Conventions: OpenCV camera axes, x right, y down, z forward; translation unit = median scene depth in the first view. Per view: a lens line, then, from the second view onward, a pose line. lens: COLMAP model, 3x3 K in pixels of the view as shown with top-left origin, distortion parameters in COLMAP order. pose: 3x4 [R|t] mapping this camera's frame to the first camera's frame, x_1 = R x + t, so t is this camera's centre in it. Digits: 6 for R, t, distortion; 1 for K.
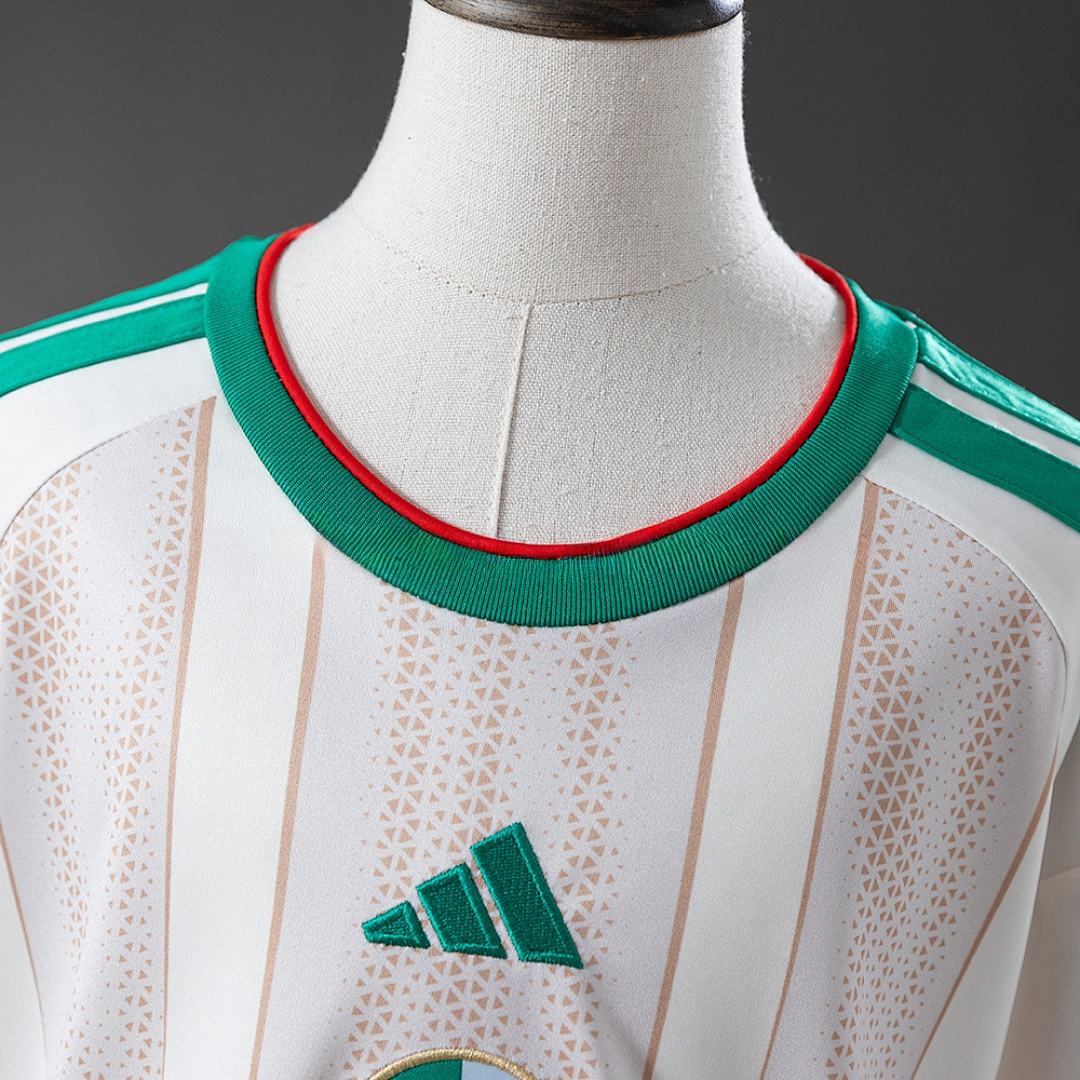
lens RADIAL K [[1983.9, 0, 540.9], [0, 1983.9, 540.7], [0, 0, 1]] dist [-0.009630, 0.000000]
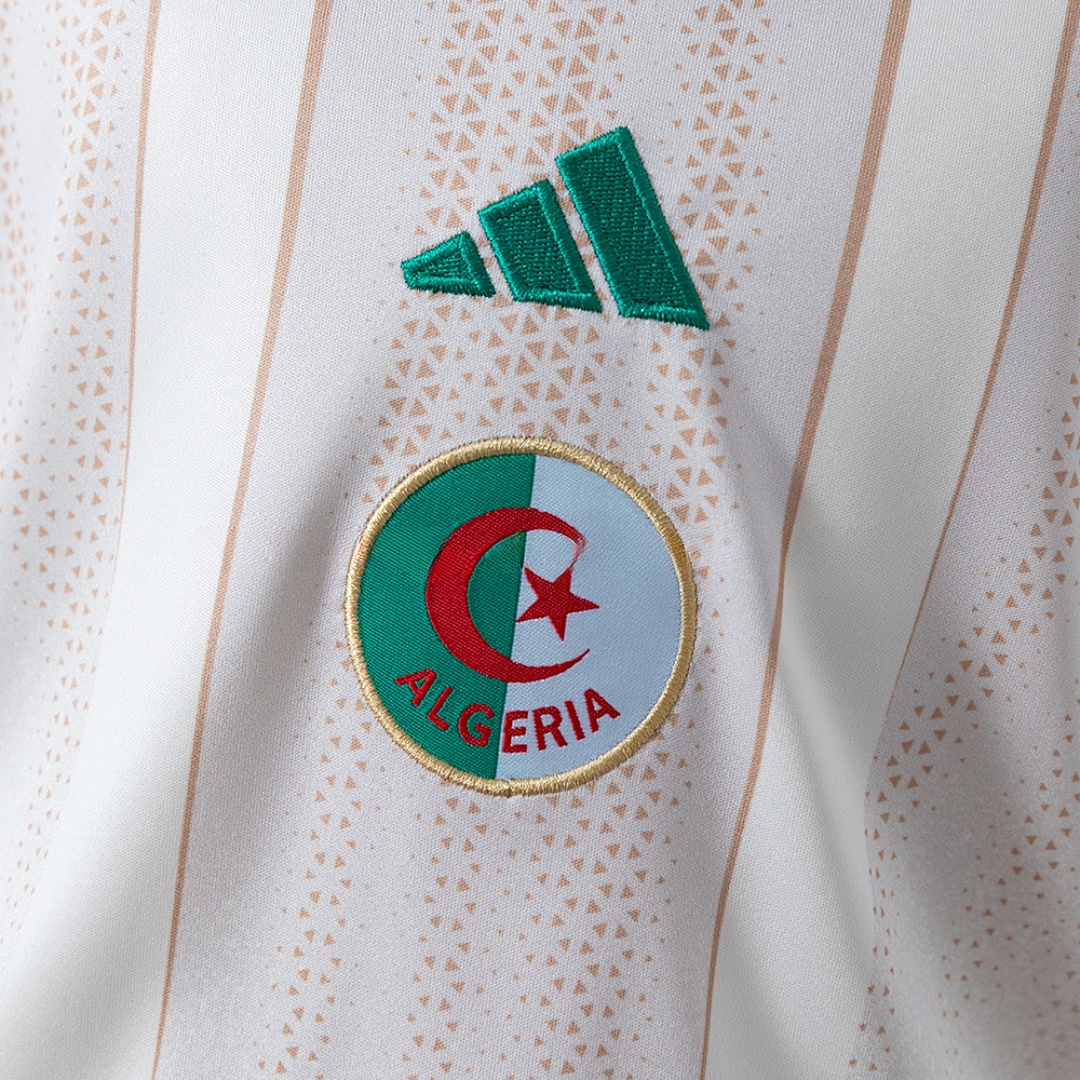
lens RADIAL K [[2084.8, 0, 539.2], [0, 2084.8, 539.6], [0, 0, 1]] dist [-0.044785, 0.000000]
pose [[0.998774, 0.030744, -0.038789, -0.008152], [-0.029355, 0.998925, 0.035872, 0.263935], [0.039850, -0.034690, 0.998603, 0.246777]]
